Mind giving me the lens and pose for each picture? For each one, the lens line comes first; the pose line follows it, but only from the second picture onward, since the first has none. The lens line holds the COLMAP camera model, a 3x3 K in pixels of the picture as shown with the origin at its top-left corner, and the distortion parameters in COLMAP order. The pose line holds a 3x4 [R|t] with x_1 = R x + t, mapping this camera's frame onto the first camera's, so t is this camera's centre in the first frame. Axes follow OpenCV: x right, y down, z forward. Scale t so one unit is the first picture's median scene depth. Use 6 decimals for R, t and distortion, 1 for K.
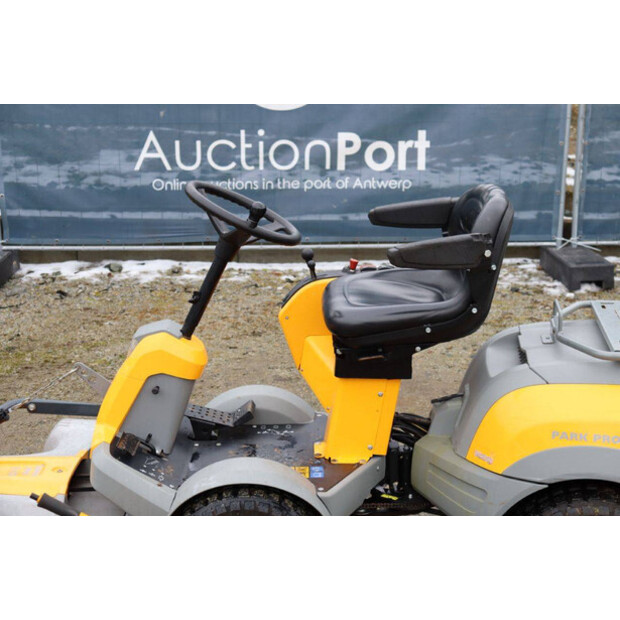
lens RADIAL K [[1160.1, 0, 310.0], [0, 1160.1, 310.0], [0, 0, 1]] dist [0.264288, 0.038130]
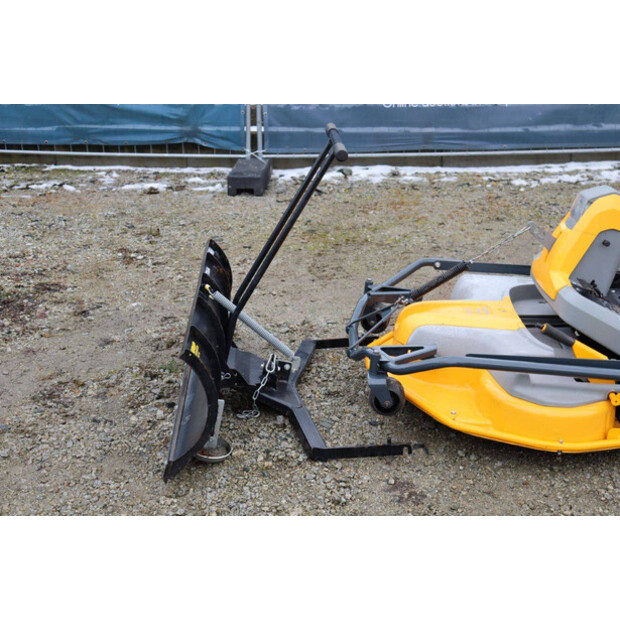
lens RADIAL K [[898.4, 0, 310.0], [0, 898.4, 310.0], [0, 0, 1]] dist [0.017822, 0.427953]
pose [[0.999690, -0.001801, -0.024830, -0.199341], [0.004095, 0.995688, 0.092678, 0.023919], [0.024556, -0.092751, 0.995386, 0.028964]]
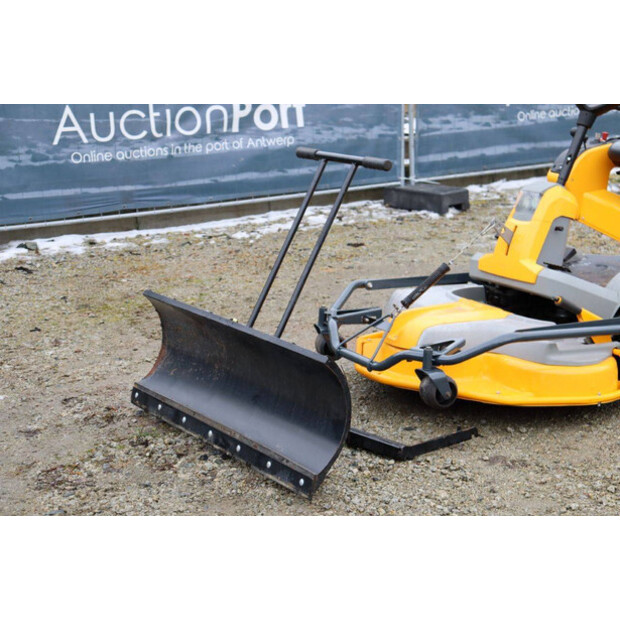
lens RADIAL K [[1249.3, 0, 321.4], [0, 1249.3, 310.4], [0, 0, 1]] dist [0.290973, 0.090229]
pose [[0.865621, -0.139781, 0.480793, -0.526124], [0.154883, 0.987897, 0.008359, 0.051690], [-0.476142, 0.067231, 0.876794, -0.072092]]
